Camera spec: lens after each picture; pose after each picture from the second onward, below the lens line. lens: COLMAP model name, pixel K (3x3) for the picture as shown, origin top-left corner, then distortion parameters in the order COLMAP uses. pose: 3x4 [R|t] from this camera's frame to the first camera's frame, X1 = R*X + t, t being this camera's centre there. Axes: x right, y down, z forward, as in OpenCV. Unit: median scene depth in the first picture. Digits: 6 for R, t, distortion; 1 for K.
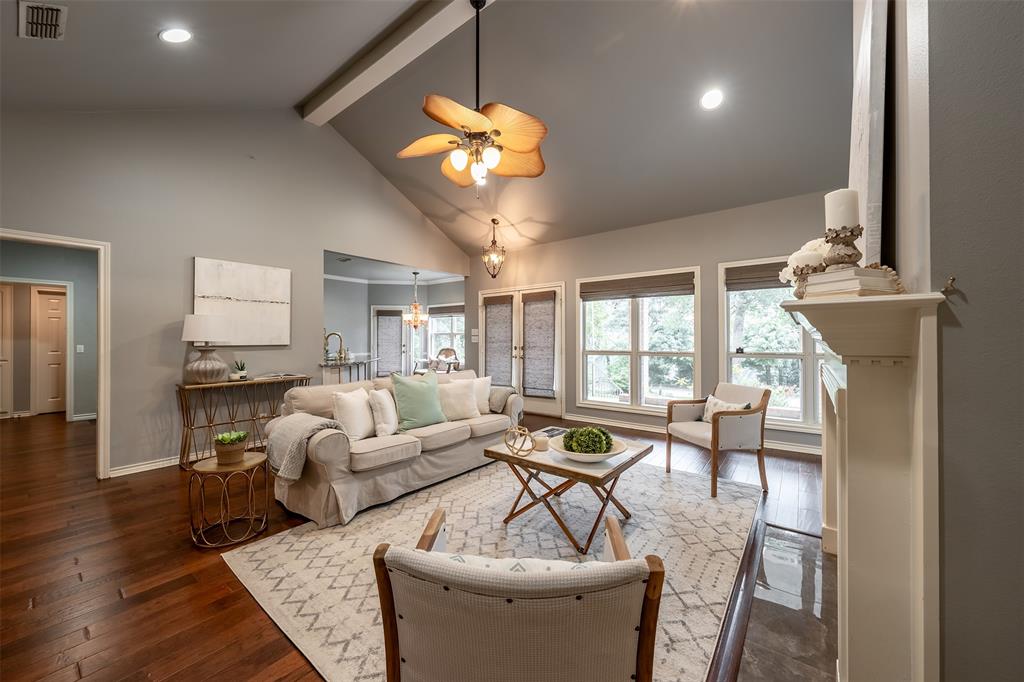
lens RADIAL K [[380.6, 0, 513.1], [0, 380.6, 337.8], [0, 0, 1]] dist [-0.001429, 0.000010]
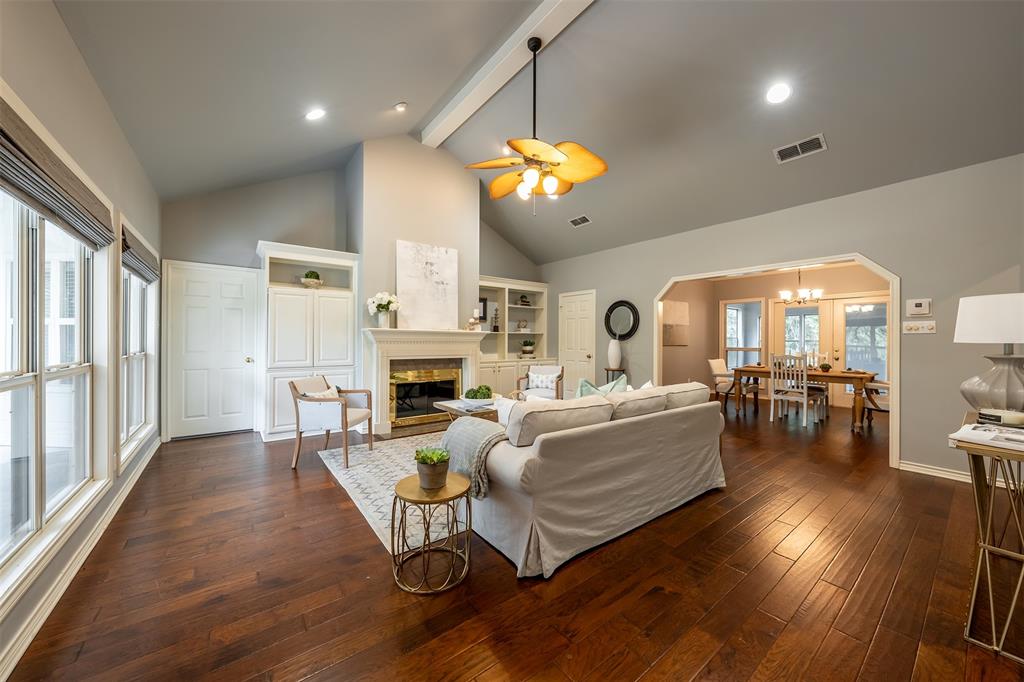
lens RADIAL K [[368.5, 0, 512.0], [0, 368.5, 341.0], [0, 0, 1]] dist [-0.000344, 0.000000]
pose [[-0.963961, -0.002765, 0.266029, -0.190258], [-0.001467, 0.999986, 0.005077, 0.004024], [-0.266040, 0.004503, -0.963952, 1.214894]]
